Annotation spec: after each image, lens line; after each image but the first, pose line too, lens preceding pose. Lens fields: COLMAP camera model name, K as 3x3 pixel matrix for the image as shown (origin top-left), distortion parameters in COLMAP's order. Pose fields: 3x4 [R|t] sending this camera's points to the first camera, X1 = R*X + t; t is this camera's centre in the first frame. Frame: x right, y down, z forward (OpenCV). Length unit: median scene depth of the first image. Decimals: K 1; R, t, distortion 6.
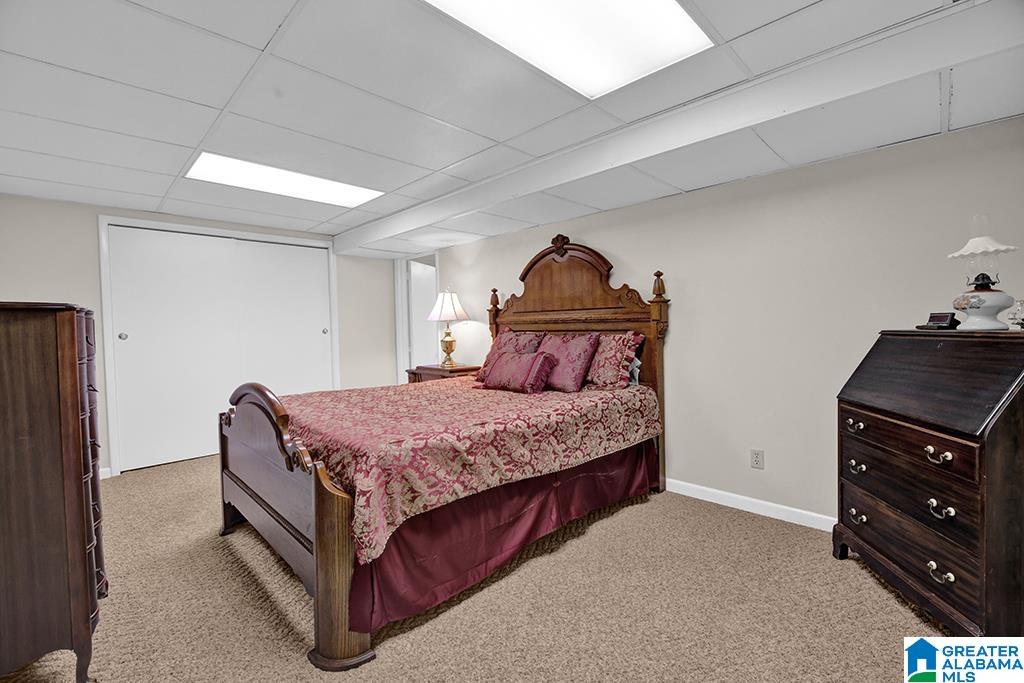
lens RADIAL K [[449.2, 0, 514.8], [0, 449.2, 342.4], [0, 0, 1]] dist [-0.008484, -0.000289]
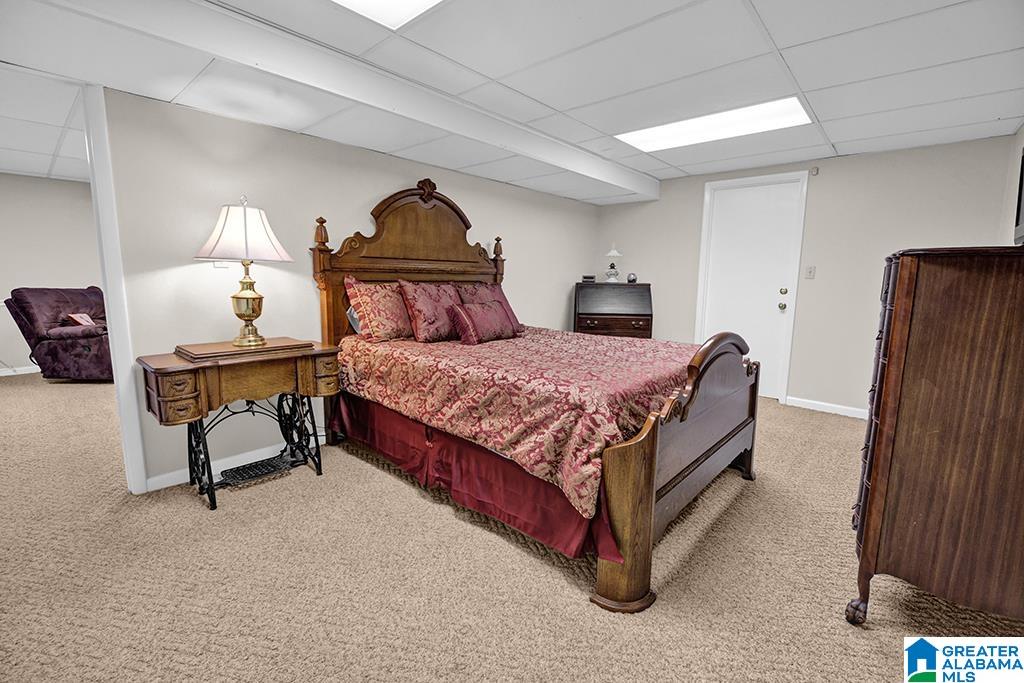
lens RADIAL K [[449.2, 0, 508.3], [0, 449.2, 345.8], [0, 0, 1]] dist [-0.008484, -0.000289]
pose [[-0.058299, -0.131732, 0.989570, -1.563416], [0.025438, 0.990738, 0.133386, -0.022674], [-0.997975, 0.032949, -0.054408, 1.562665]]
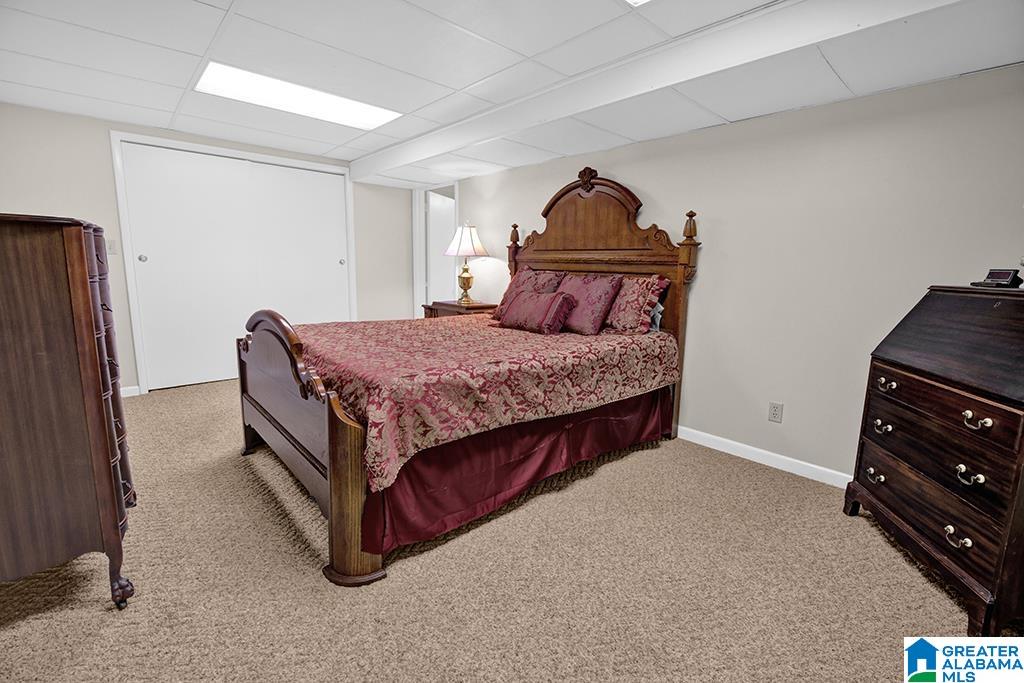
lens RADIAL K [[449.2, 0, 513.5], [0, 449.2, 343.4], [0, 0, 1]] dist [-0.008484, -0.000289]
pose [[0.998064, 0.049962, -0.037035, -0.001497], [-0.044517, 0.989769, 0.135554, 0.005250], [0.043429, -0.133643, 0.990078, 0.034579]]
